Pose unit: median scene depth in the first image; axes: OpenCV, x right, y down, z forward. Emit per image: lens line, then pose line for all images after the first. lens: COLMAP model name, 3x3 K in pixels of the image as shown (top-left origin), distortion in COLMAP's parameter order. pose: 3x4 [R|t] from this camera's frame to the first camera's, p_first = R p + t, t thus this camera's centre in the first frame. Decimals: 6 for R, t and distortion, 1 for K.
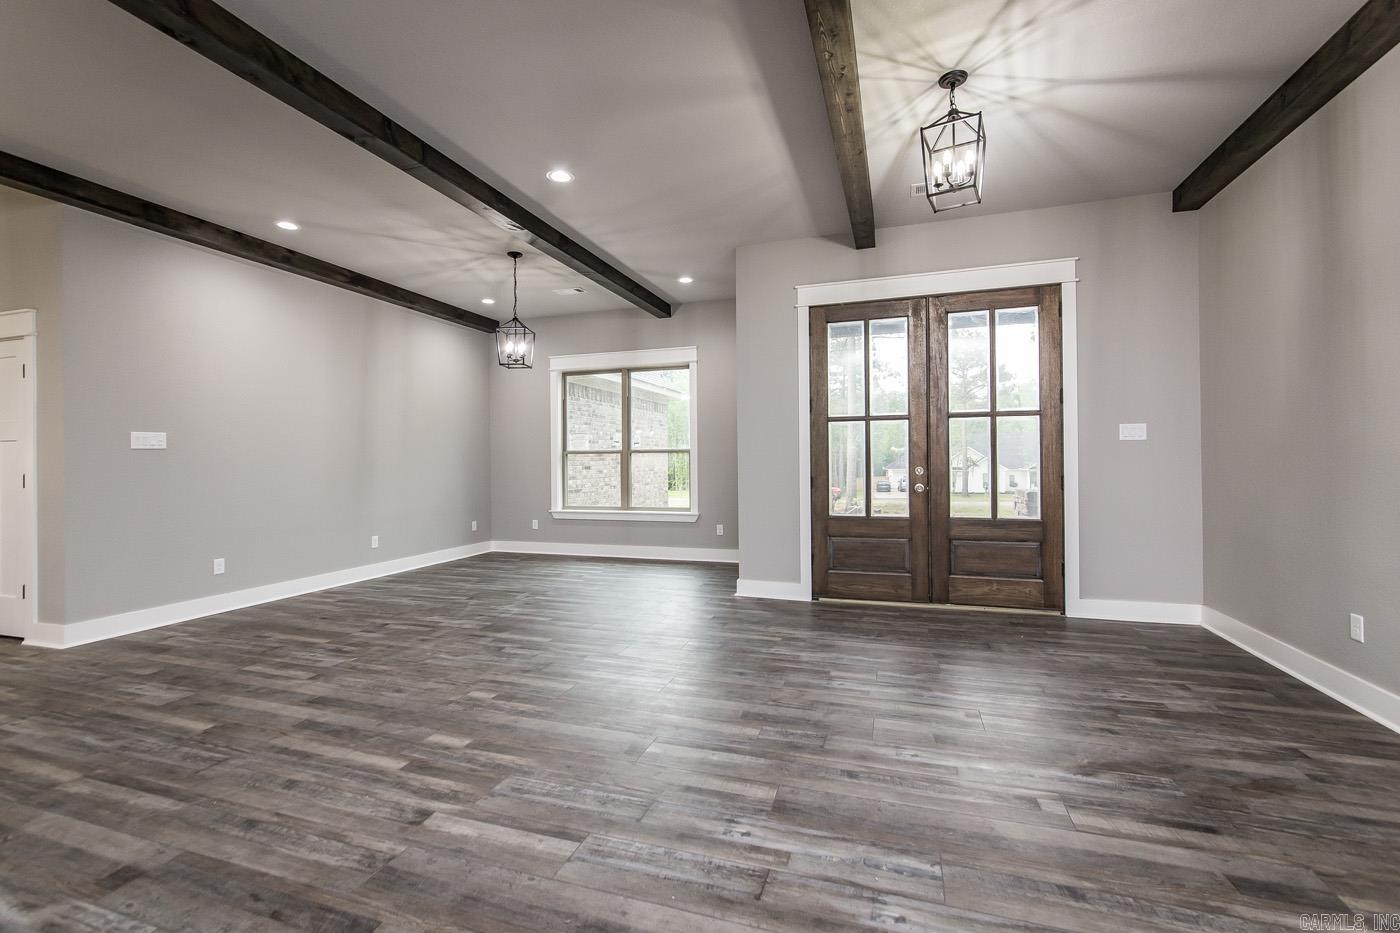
lens RADIAL K [[602.4, 0, 697.3], [0, 602.4, 465.5], [0, 0, 1]] dist [-0.000691, -0.000007]
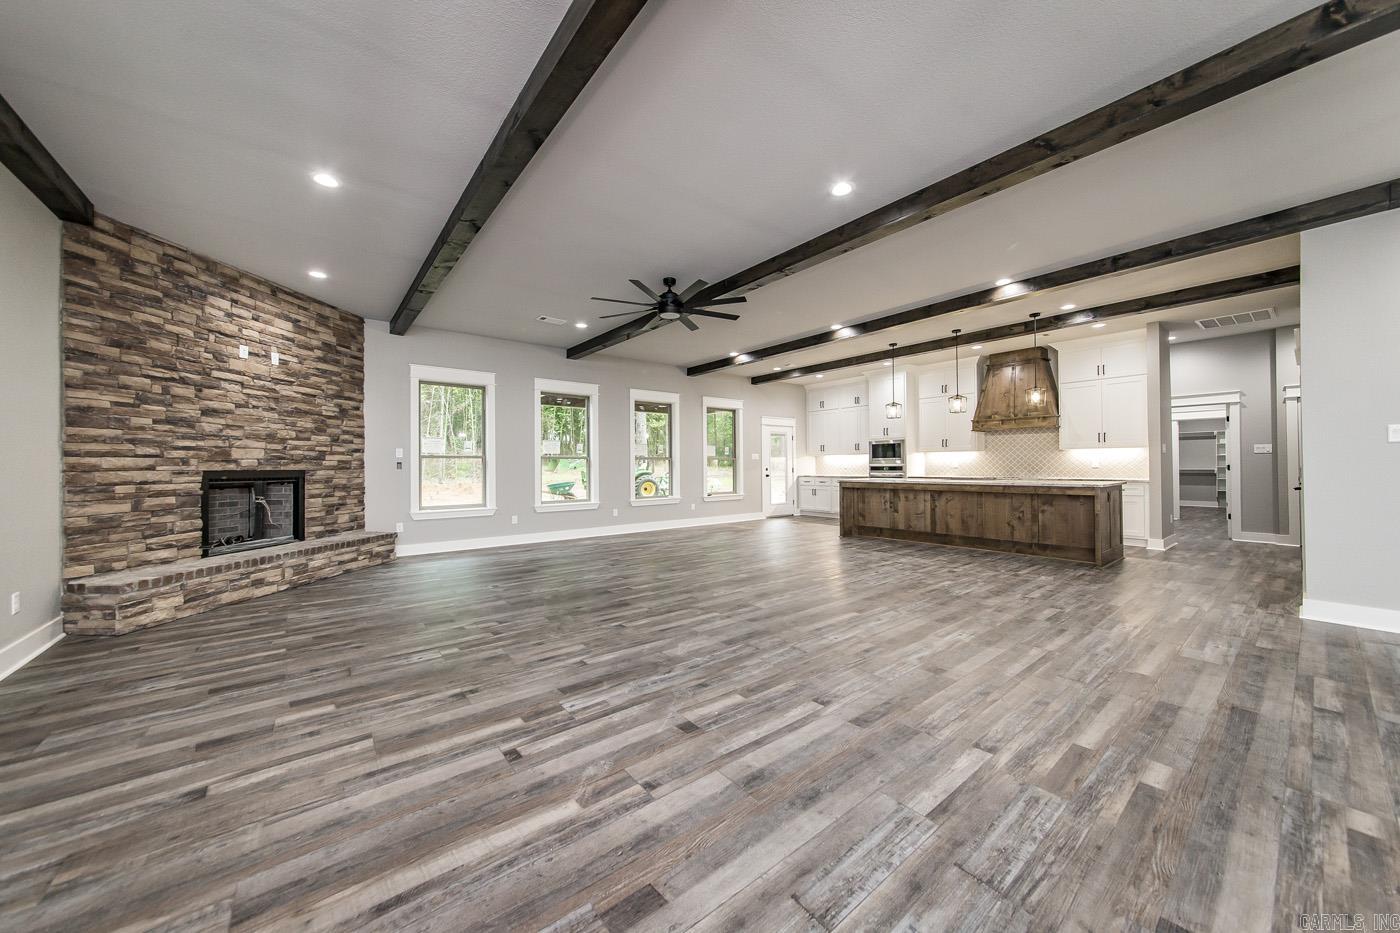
lens RADIAL K [[491.9, 0, 699.3], [0, 491.9, 462.4], [0, 0, 1]] dist [-0.002199, 0.000170]
pose [[-0.546711, 0.008625, -0.837277, 0.386377], [0.006117, 0.999961, 0.006307, -0.006422], [0.837299, -0.001673, -0.546743, 0.585130]]
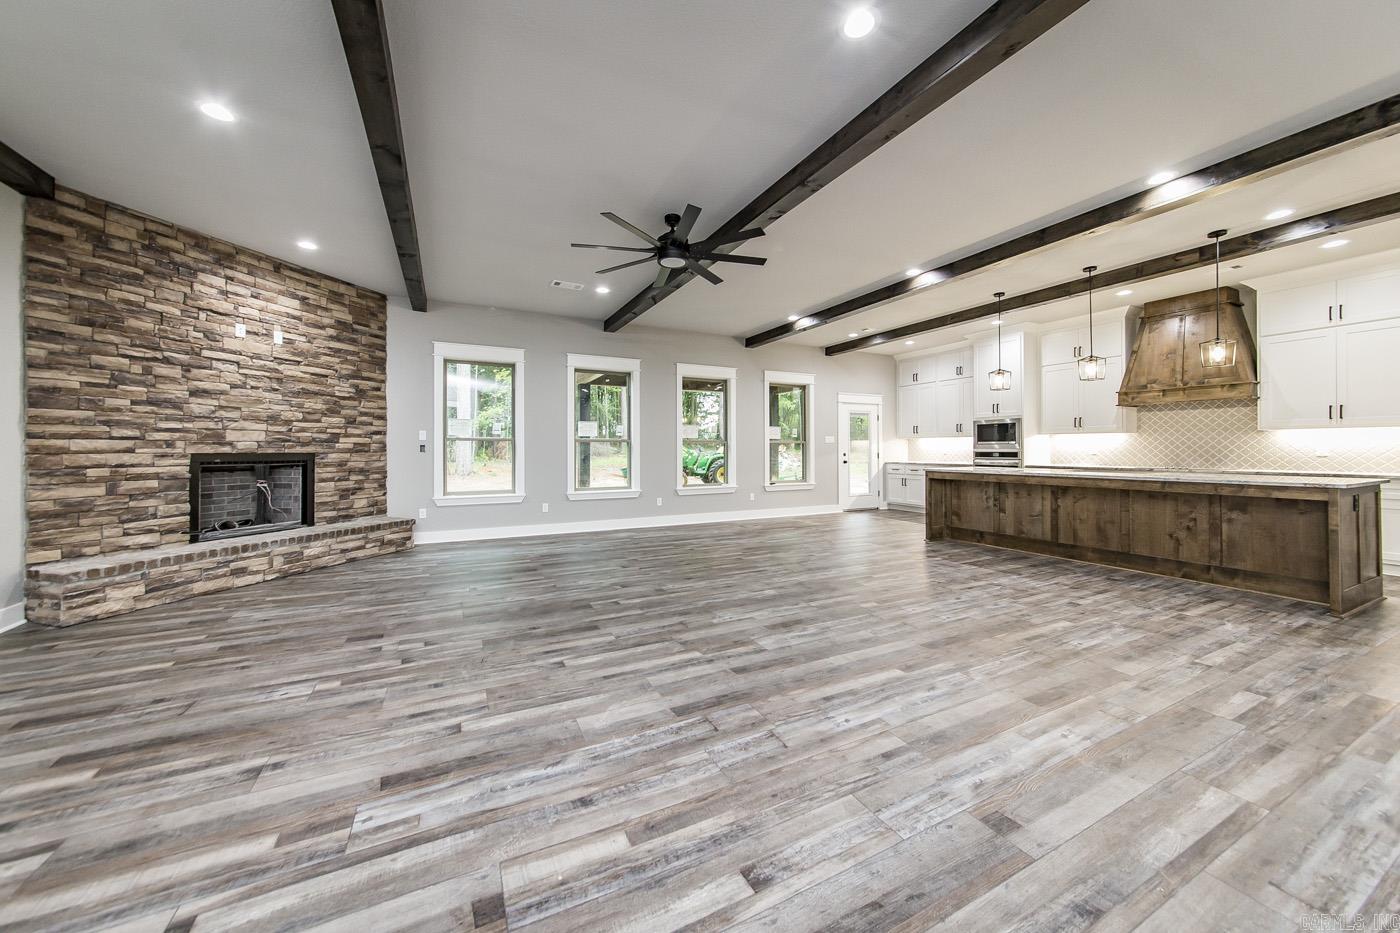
lens RADIAL K [[499.9, 0, 699.4], [0, 499.9, 447.2], [0, 0, 1]] dist [-0.011565, 0.004188]
pose [[-0.707422, 0.008730, -0.706738, 0.030836], [0.003813, 0.999956, 0.008536, -0.006113], [0.706782, 0.003344, -0.707424, 0.593958]]
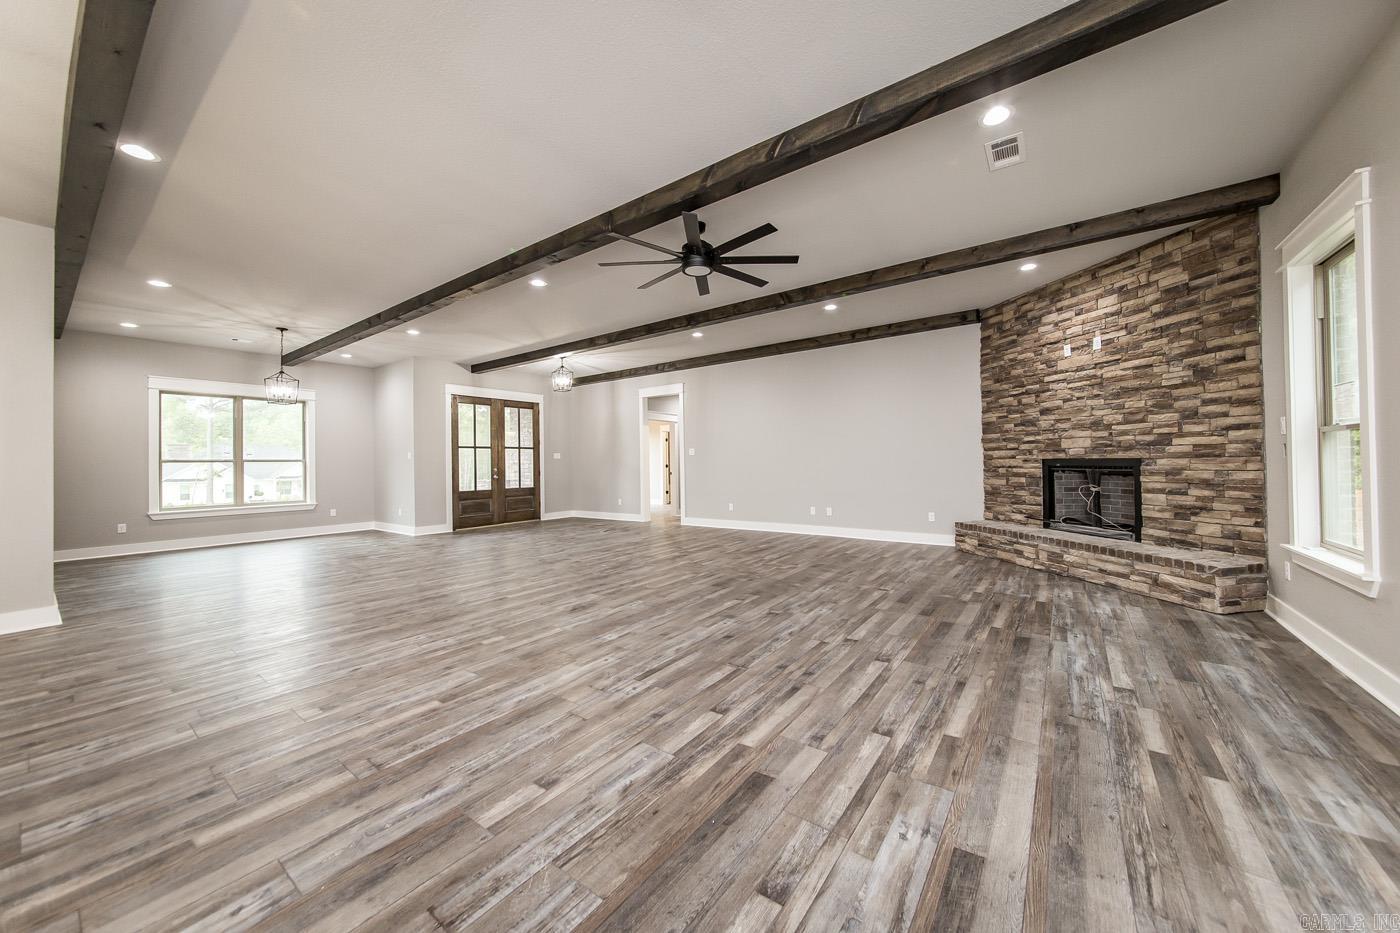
lens RADIAL K [[501.2, 0, 701.7], [0, 501.2, 457.7], [0, 0, 1]] dist [-0.005674, 0.000076]
pose [[0.305308, 0.014898, 0.952137, -1.707913], [0.018363, 0.999600, -0.021529, 0.023758], [-0.952077, 0.024057, 0.304912, -0.539102]]
